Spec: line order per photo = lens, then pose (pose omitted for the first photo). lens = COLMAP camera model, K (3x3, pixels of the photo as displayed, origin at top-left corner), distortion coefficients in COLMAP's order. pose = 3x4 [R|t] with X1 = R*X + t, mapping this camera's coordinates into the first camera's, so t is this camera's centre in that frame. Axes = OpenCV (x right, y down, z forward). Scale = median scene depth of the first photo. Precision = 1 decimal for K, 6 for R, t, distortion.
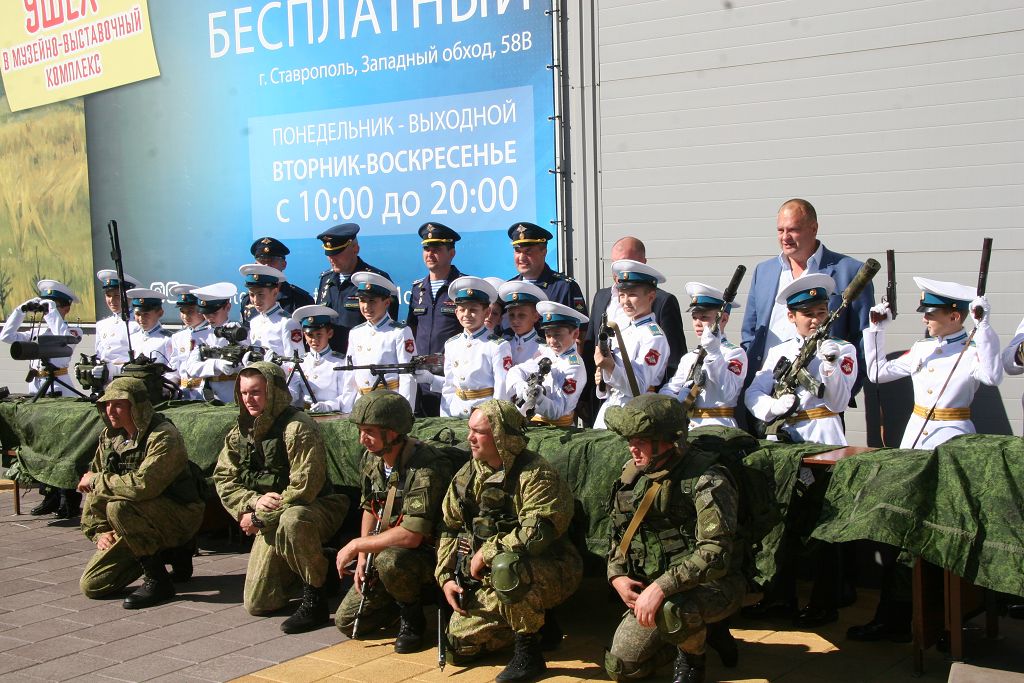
lens RADIAL K [[1454.7, 0, 512.5], [0, 1454.7, 342.2], [0, 0, 1]] dist [0.043211, 0.000000]
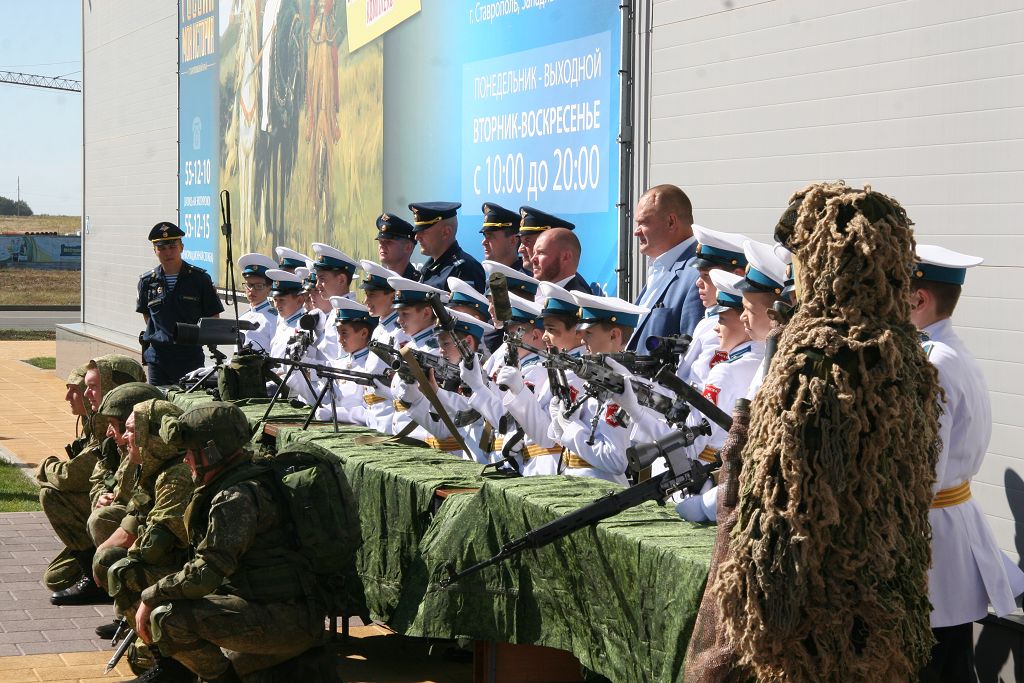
lens RADIAL K [[2659.7, 0, 511.8], [0, 2659.7, 340.7], [0, 0, 1]] dist [0.117589, 0.000000]
pose [[0.789454, 0.051543, -0.611642, 0.891810], [-0.054765, 0.998409, 0.013451, -0.025494], [0.611362, 0.022878, 0.791021, -0.181529]]
